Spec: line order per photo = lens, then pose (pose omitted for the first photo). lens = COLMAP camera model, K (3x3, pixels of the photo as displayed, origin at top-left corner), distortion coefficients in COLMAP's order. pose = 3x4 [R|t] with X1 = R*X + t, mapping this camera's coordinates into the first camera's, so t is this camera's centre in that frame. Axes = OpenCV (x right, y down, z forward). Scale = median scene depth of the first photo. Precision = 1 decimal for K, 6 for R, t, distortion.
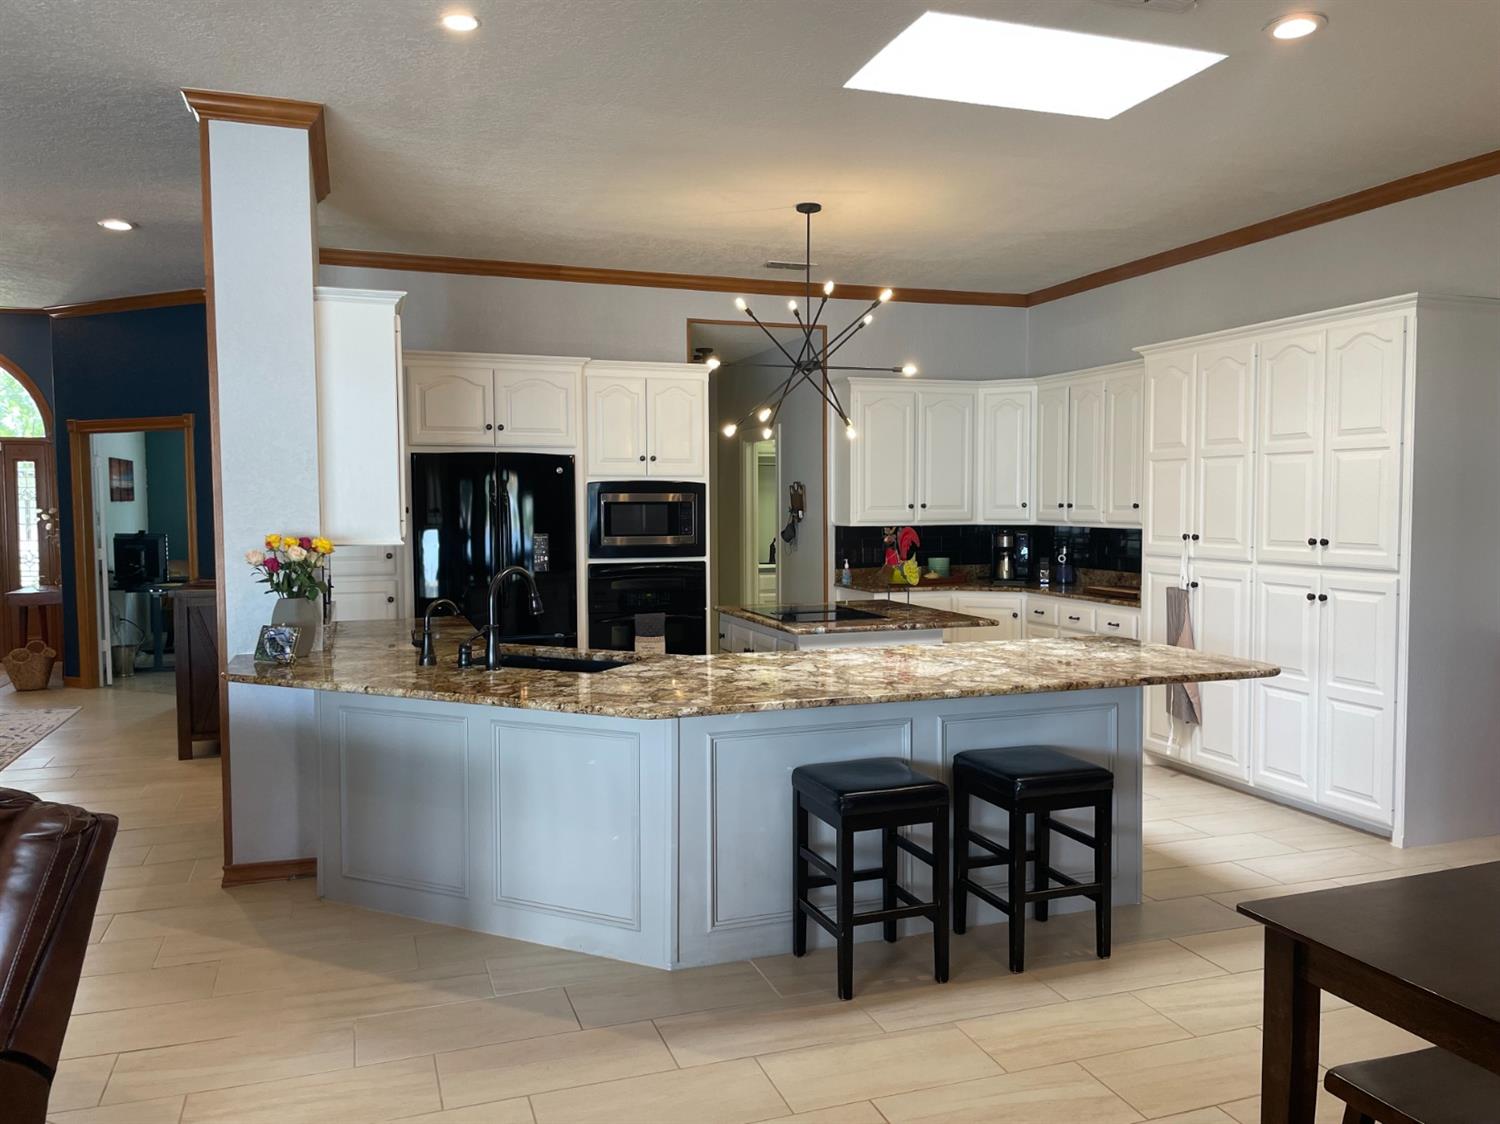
lens RADIAL K [[1127.2, 0, 754.9], [0, 1127.2, 569.2], [0, 0, 1]] dist [0.063423, -0.086377]
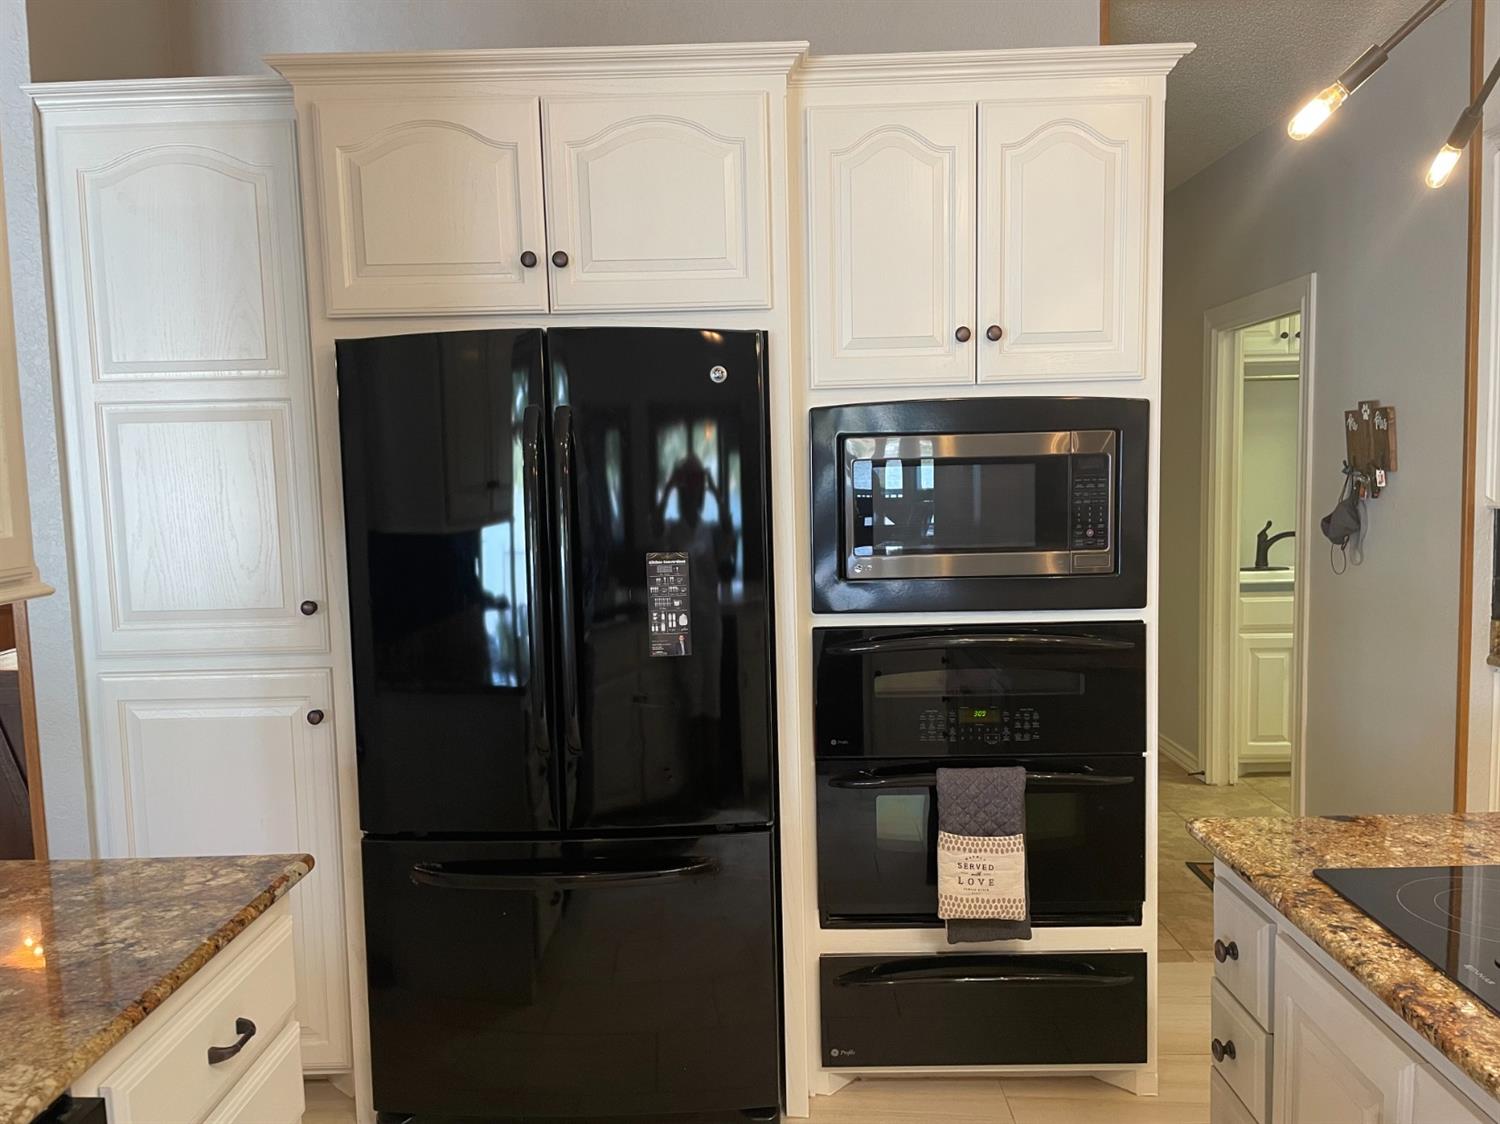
lens RADIAL K [[1127.2, 0, 754.9], [0, 1127.2, 569.2], [0, 0, 1]] dist [0.063423, -0.086377]
pose [[0.939677, 0.013946, -0.341778, -0.038642], [-0.000686, 0.999243, 0.038888, -0.038346], [0.342061, -0.036308, 0.938976, 0.640285]]
